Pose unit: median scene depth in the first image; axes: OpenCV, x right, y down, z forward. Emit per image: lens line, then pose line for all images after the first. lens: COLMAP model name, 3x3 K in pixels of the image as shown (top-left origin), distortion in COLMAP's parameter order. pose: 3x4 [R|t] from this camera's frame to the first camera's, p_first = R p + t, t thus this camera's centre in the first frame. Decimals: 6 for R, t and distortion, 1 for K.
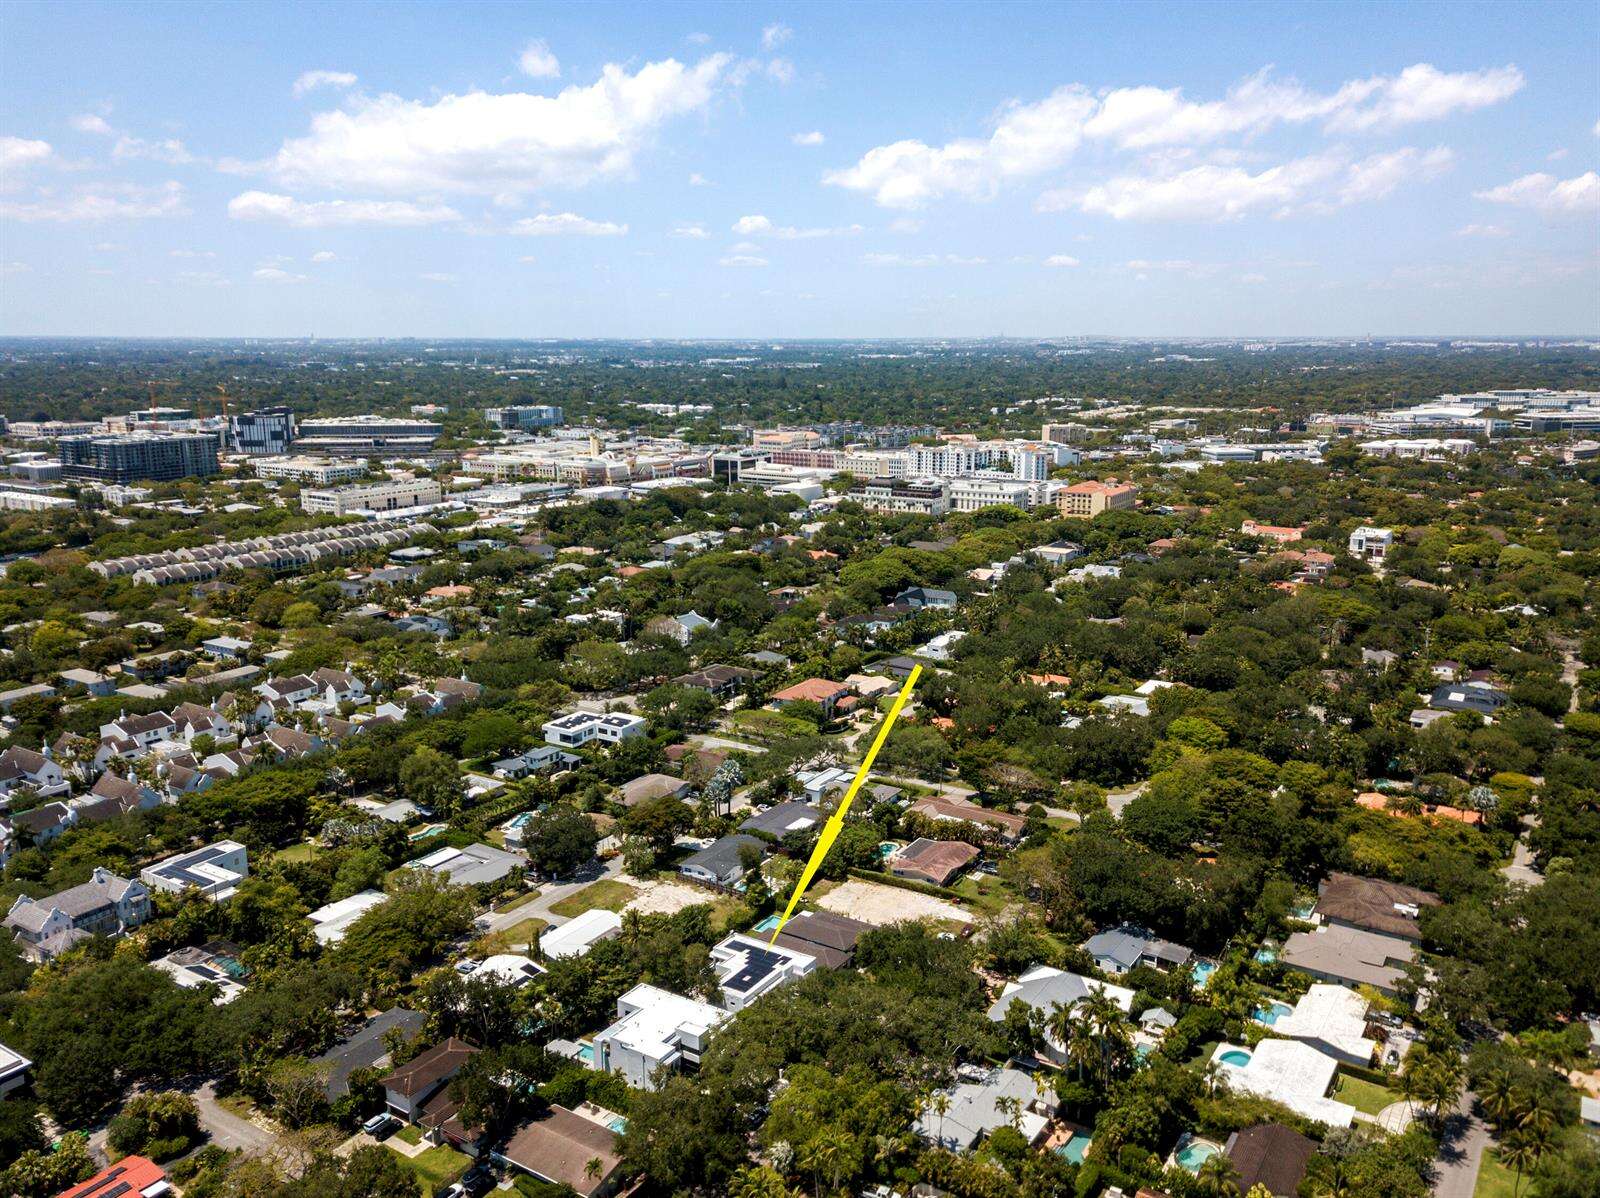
lens RADIAL K [[1232.8, 0, 747.8], [0, 1232.8, 600.1], [0, 0, 1]] dist [0.008584, -0.007364]
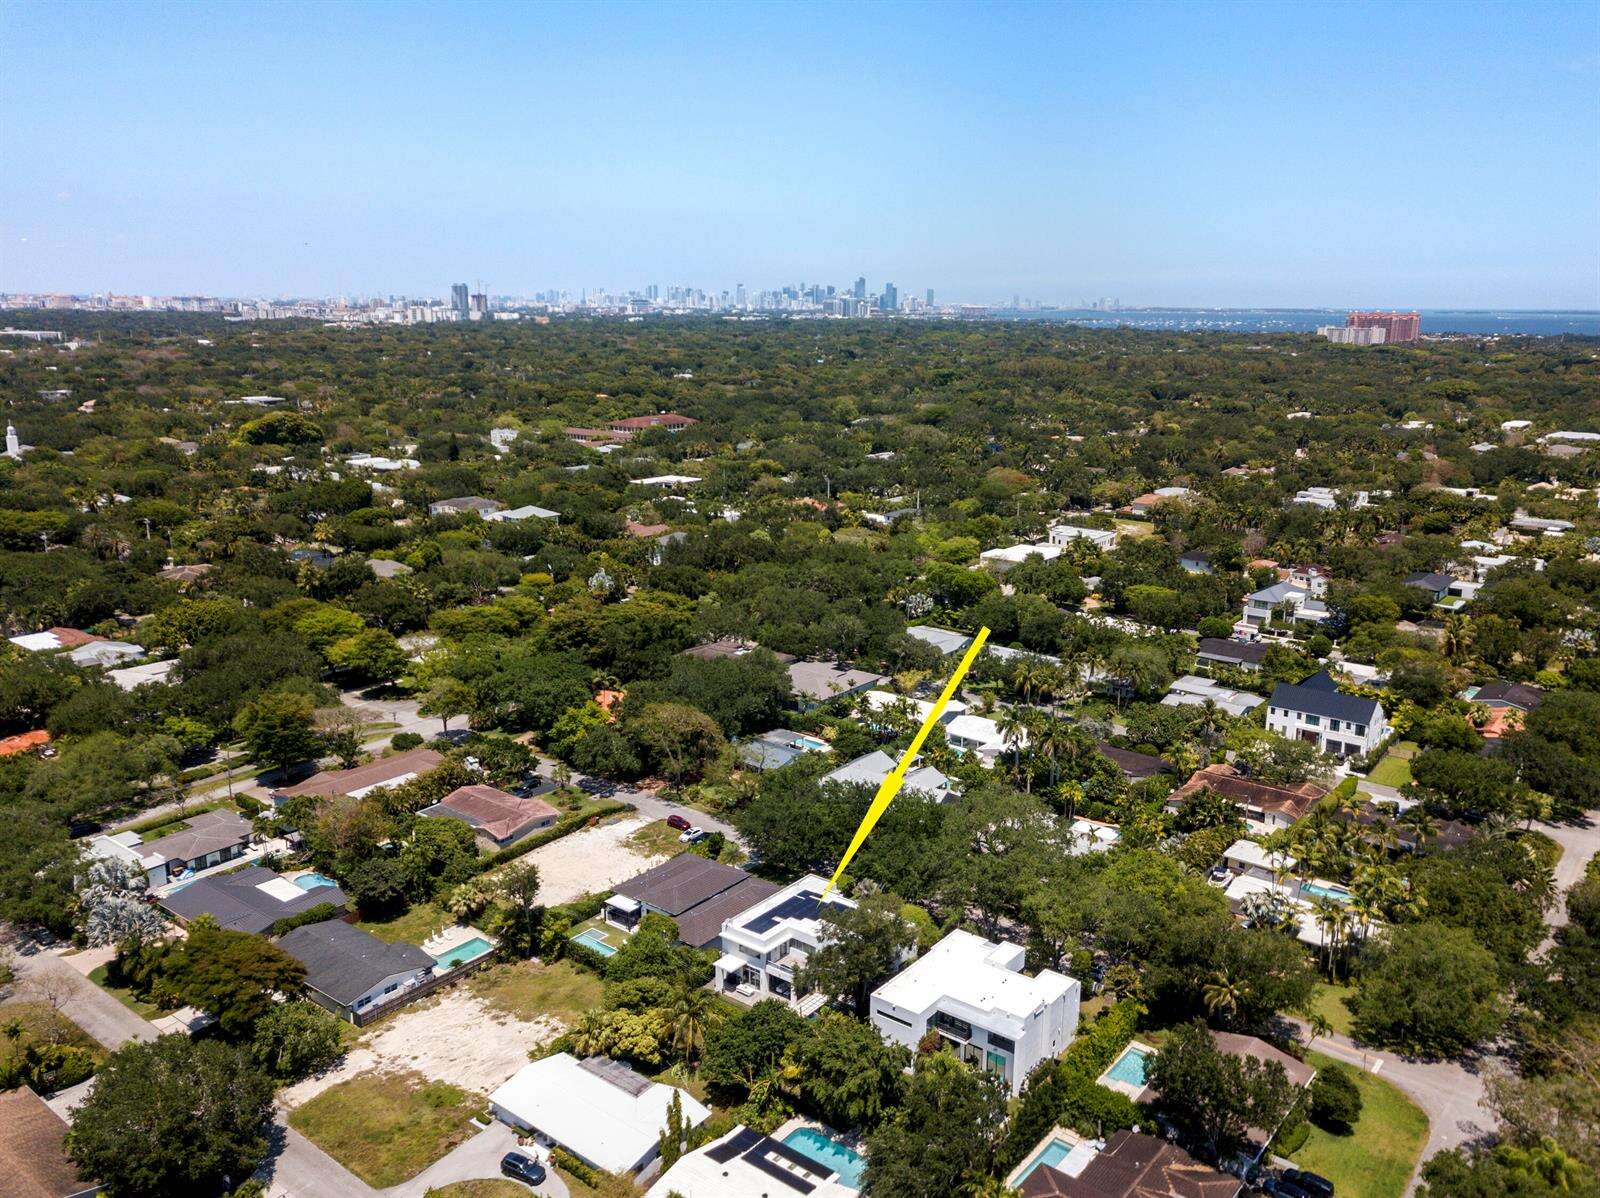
lens RADIAL K [[1224.7, 0, 800.0], [0, 1224.7, 599.0], [0, 0, 1]] dist [0.003193, -0.000765]
pose [[0.061399, -0.225682, 0.972264, -0.164587], [0.189910, 0.958949, 0.210598, -0.010011], [-0.979880, 0.171713, 0.101737, 0.225153]]
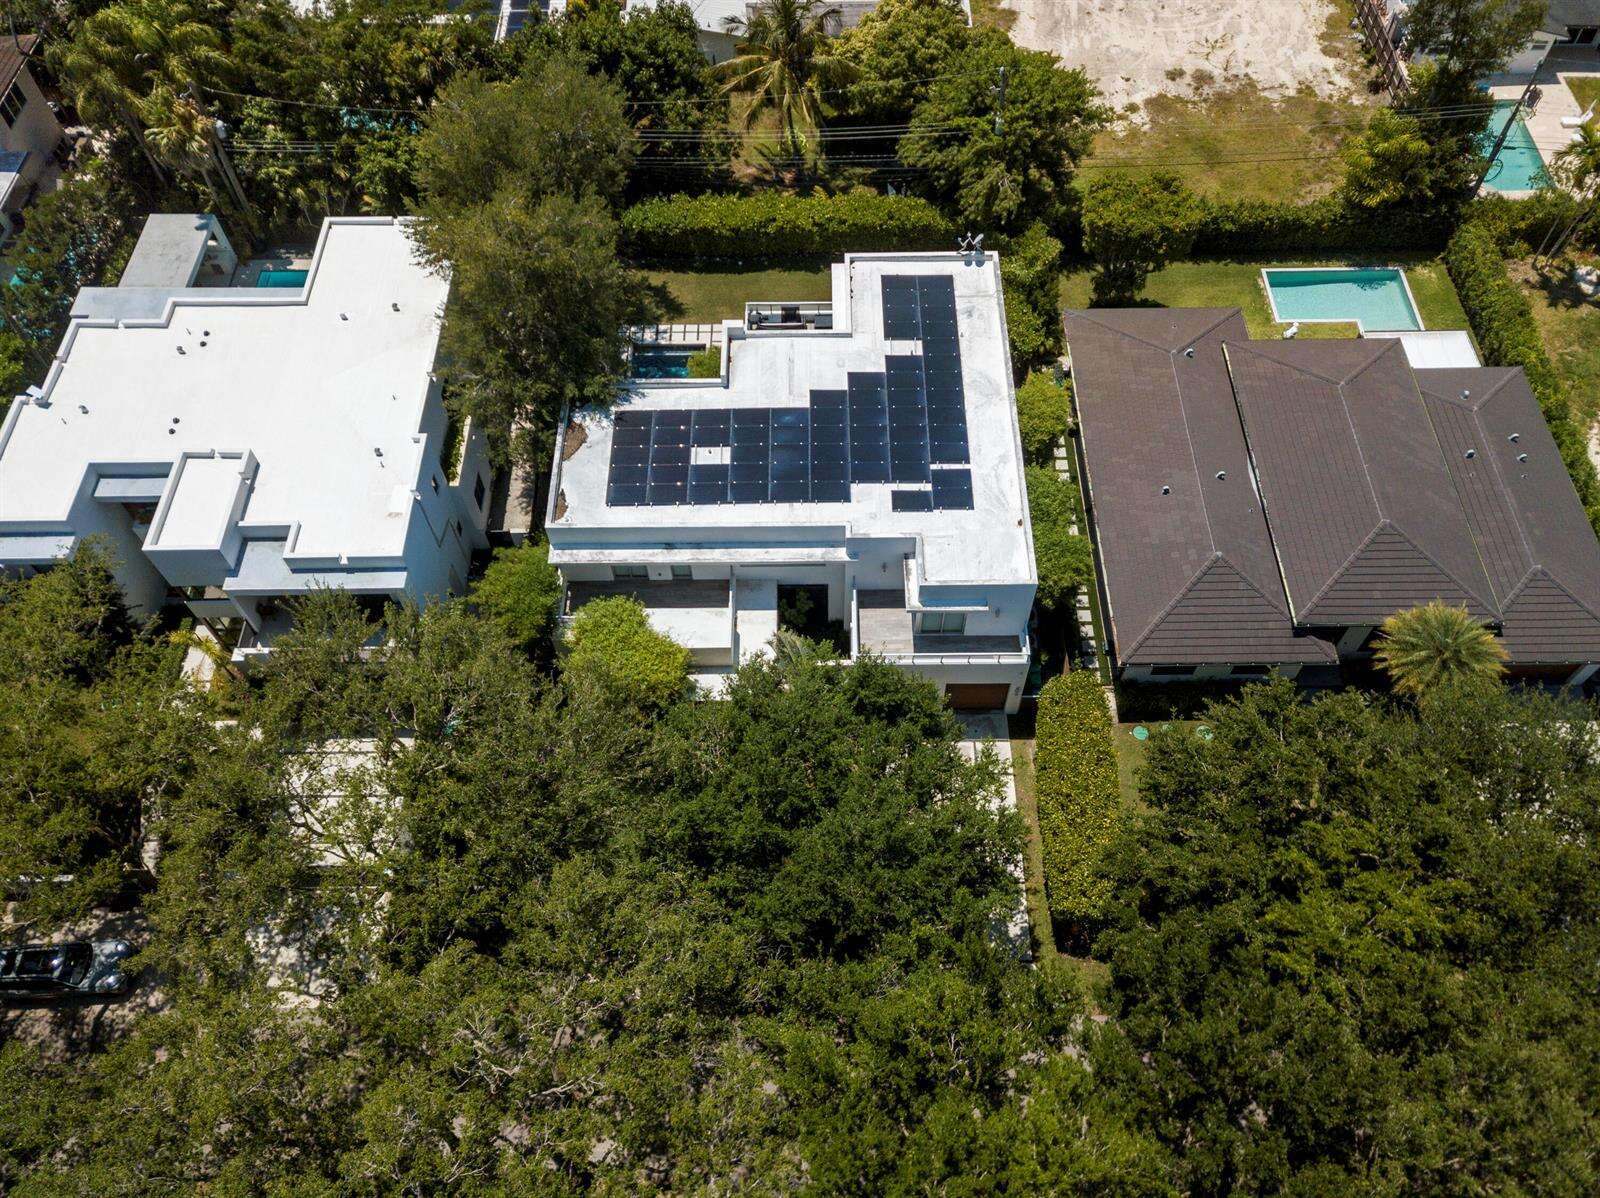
lens RADIAL K [[1247.0, 0, 838.8], [0, 1247.0, 607.4], [0, 0, 1]] dist [0.004497, 0.000316]
pose [[0.576868, 0.693965, -0.430855, 0.033030], [-0.167927, 0.616955, 0.768874, 0.033435], [0.799390, -0.371186, 0.472437, 0.218074]]
